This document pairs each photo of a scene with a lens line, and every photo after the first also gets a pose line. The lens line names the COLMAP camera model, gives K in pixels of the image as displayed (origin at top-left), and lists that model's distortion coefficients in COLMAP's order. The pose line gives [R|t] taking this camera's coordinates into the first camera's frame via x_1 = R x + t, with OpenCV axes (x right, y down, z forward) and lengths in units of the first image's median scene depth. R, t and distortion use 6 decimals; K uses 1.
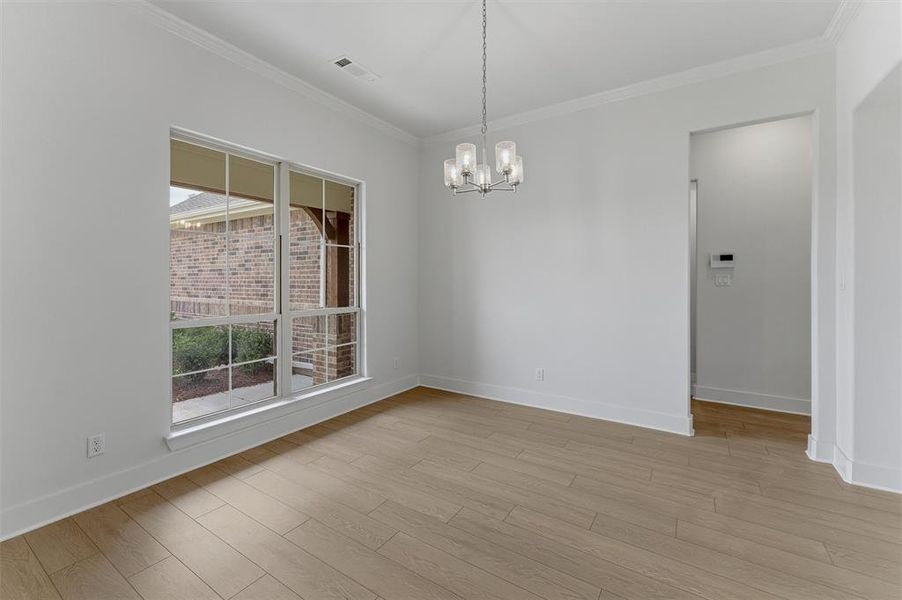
lens RADIAL K [[382.9, 0, 452.2], [0, 382.9, 278.8], [0, 0, 1]] dist [0.000780, 0.000007]
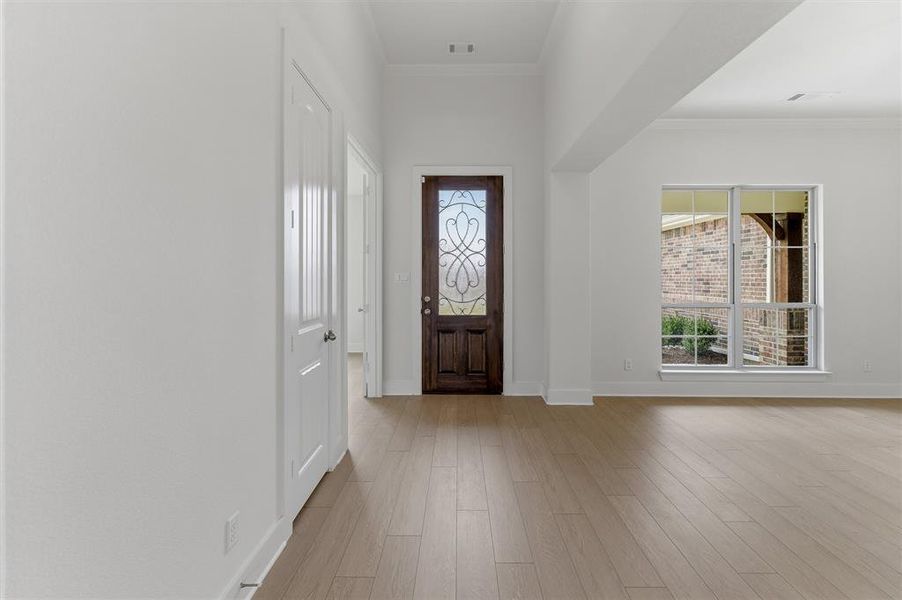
lens RADIAL K [[382.9, 0, 452.2], [0, 382.9, 278.8], [0, 0, 1]] dist [0.000780, 0.000007]
pose [[0.535902, 0.001493, -0.844279, 0.096948], [0.003227, 0.999988, 0.003816, -0.002052], [0.844274, -0.004769, 0.535890, -0.350702]]
